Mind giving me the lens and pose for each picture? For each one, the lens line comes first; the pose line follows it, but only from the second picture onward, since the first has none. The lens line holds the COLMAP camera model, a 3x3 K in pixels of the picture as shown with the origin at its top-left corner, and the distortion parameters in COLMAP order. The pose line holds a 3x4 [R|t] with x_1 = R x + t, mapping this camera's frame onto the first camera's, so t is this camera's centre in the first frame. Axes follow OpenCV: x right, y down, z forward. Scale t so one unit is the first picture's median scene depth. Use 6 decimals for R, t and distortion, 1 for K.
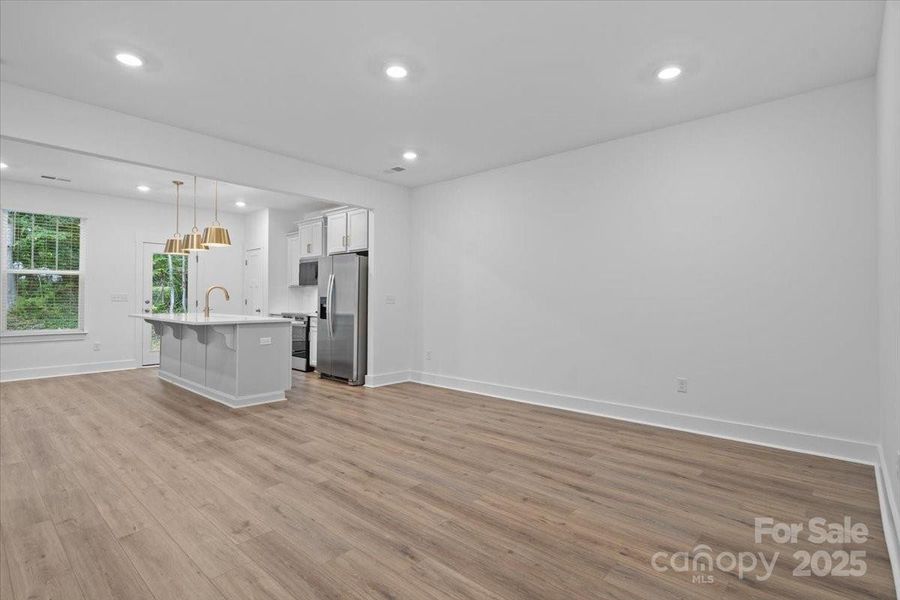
lens RADIAL K [[443.9, 0, 450.0], [0, 443.9, 300.0], [0, 0, 1]] dist [-0.002871, 0.000223]
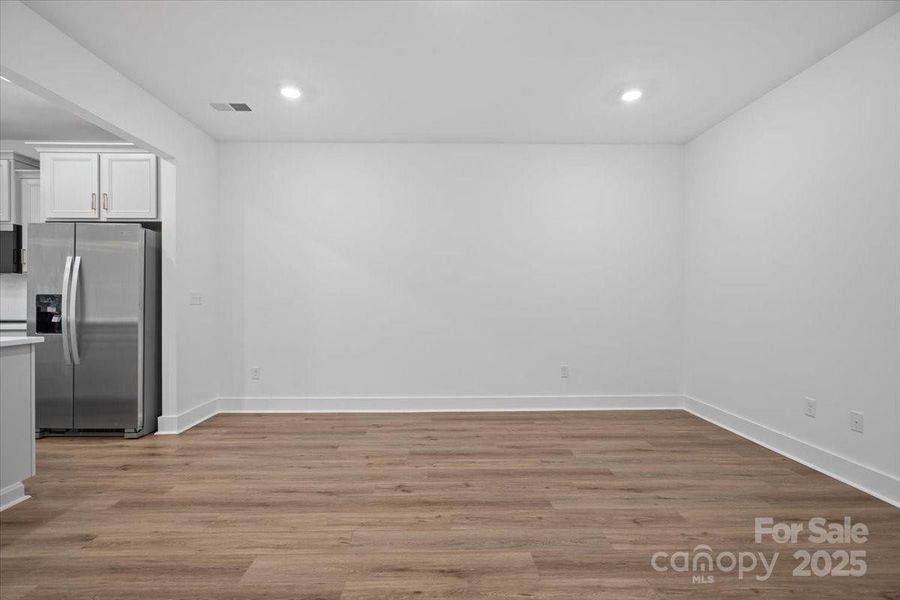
lens RADIAL K [[411.9, 0, 450.0], [0, 411.9, 300.0], [0, 0, 1]] dist [-0.003807, 0.000550]
pose [[0.730755, -0.006973, 0.682604, -0.452776], [0.004599, 0.999975, 0.005292, 0.000684], [-0.682624, -0.000728, 0.730769, 0.450651]]
